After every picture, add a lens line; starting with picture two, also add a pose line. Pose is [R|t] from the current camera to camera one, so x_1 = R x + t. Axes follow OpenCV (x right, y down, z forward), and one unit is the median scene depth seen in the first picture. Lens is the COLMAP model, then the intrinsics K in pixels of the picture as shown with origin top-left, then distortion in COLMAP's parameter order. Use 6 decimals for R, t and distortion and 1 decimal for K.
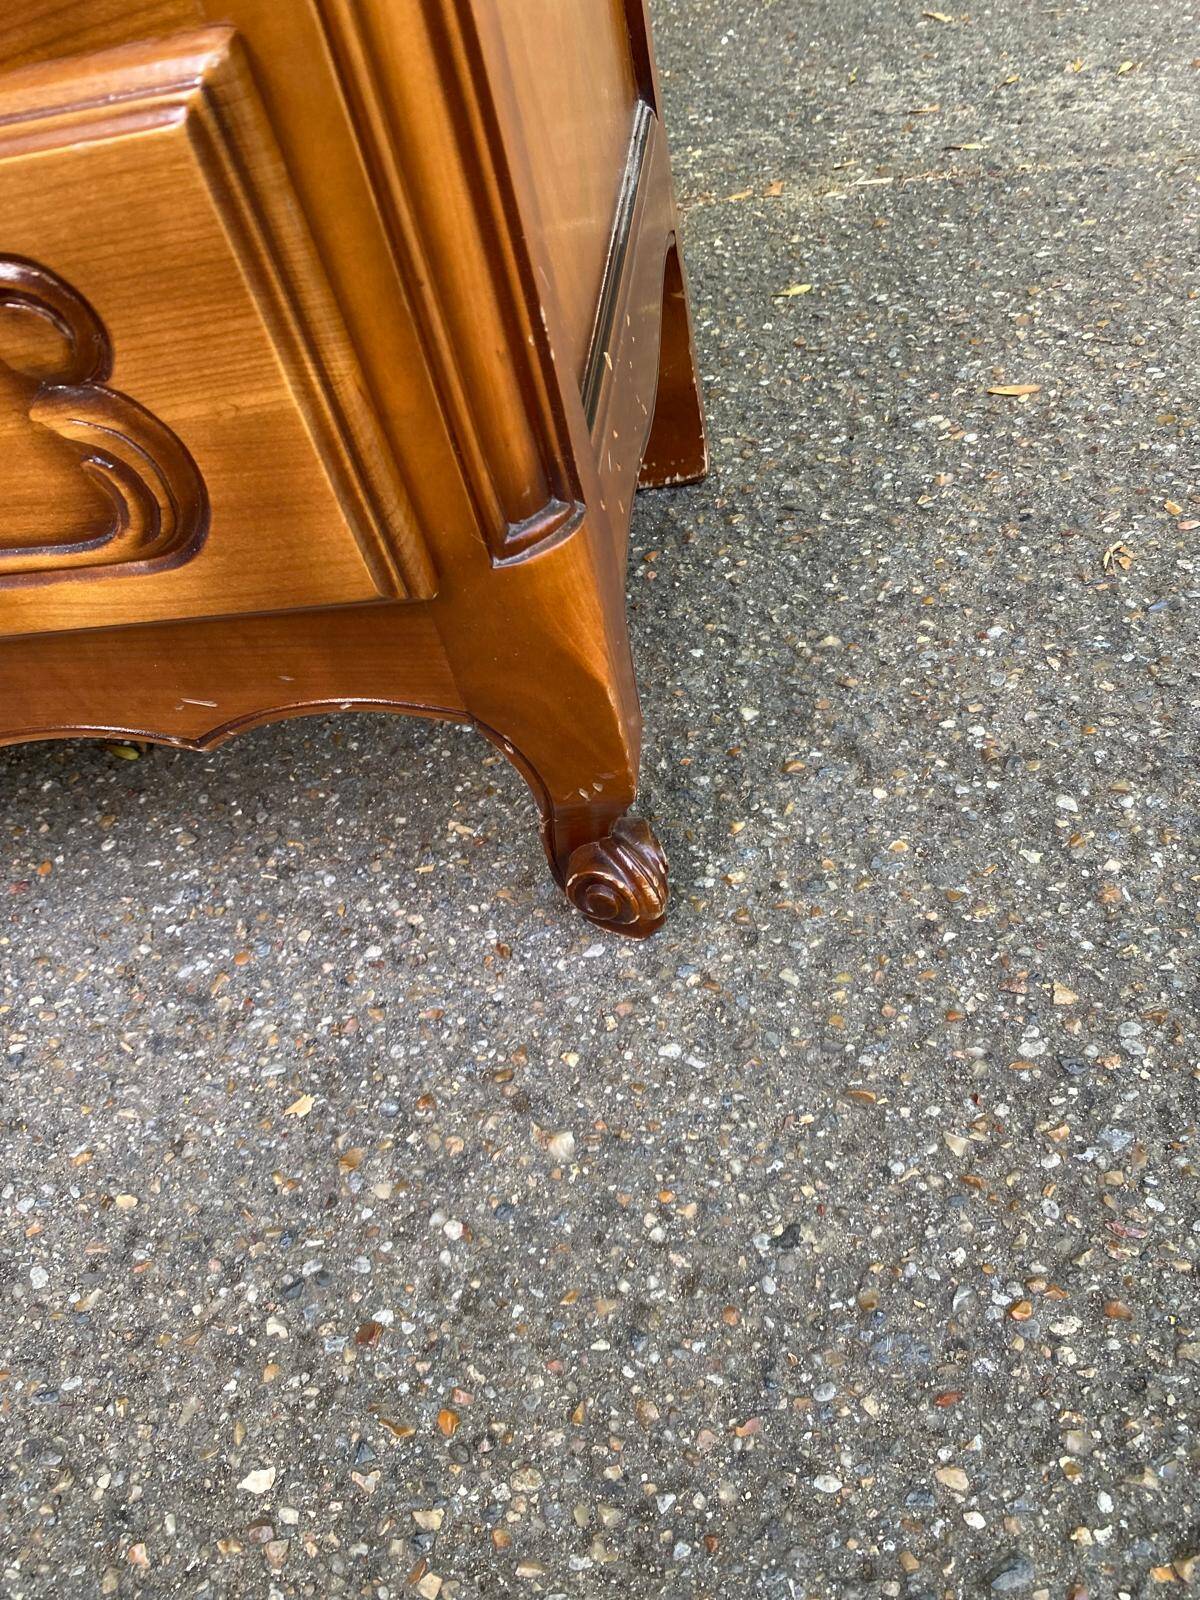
lens RADIAL K [[1228.9, 0, 587.1], [0, 1228.9, 792.1], [0, 0, 1]] dist [0.000378, -0.007050]
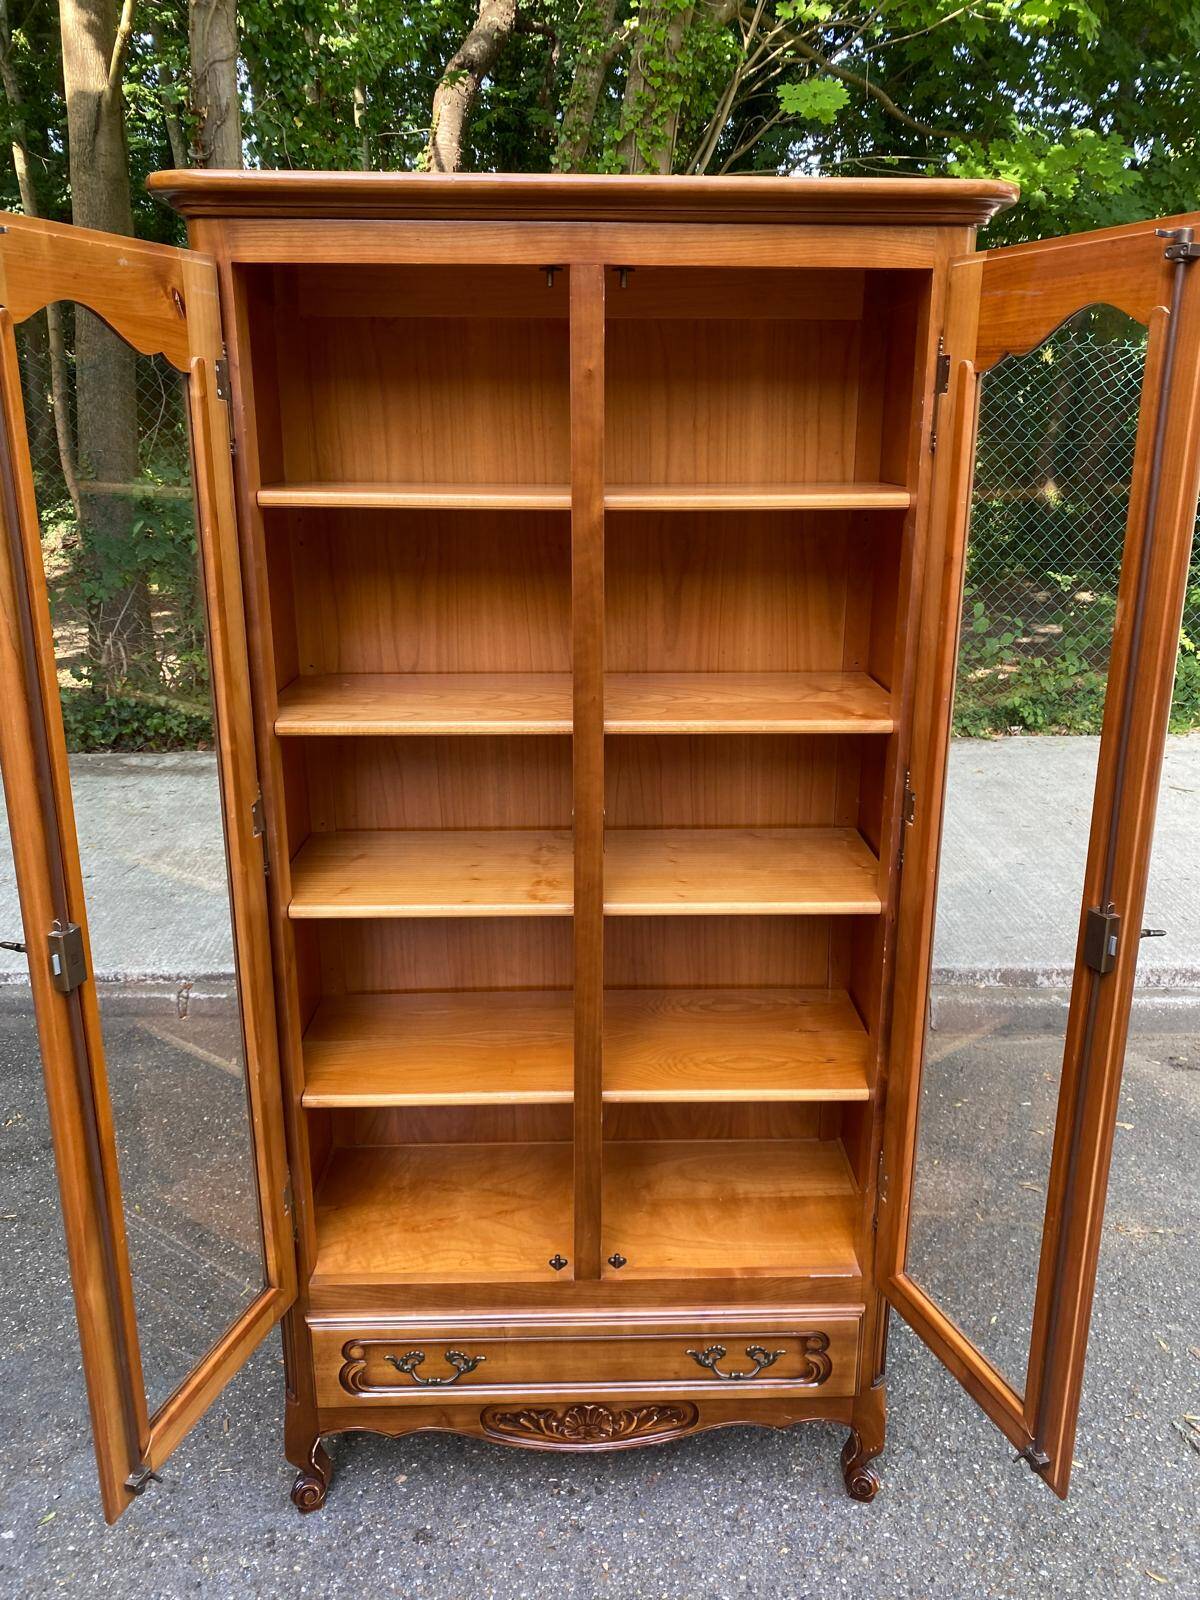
lens RADIAL K [[1220.2, 0, 617.3], [0, 1220.2, 768.9], [0, 0, 1]] dist [0.011467, -0.010755]
pose [[0.973097, 0.158076, 0.167613, -1.574151], [-0.038768, 0.829473, -0.557200, 0.358092], [-0.227110, 0.535712, 0.813286, -2.800112]]
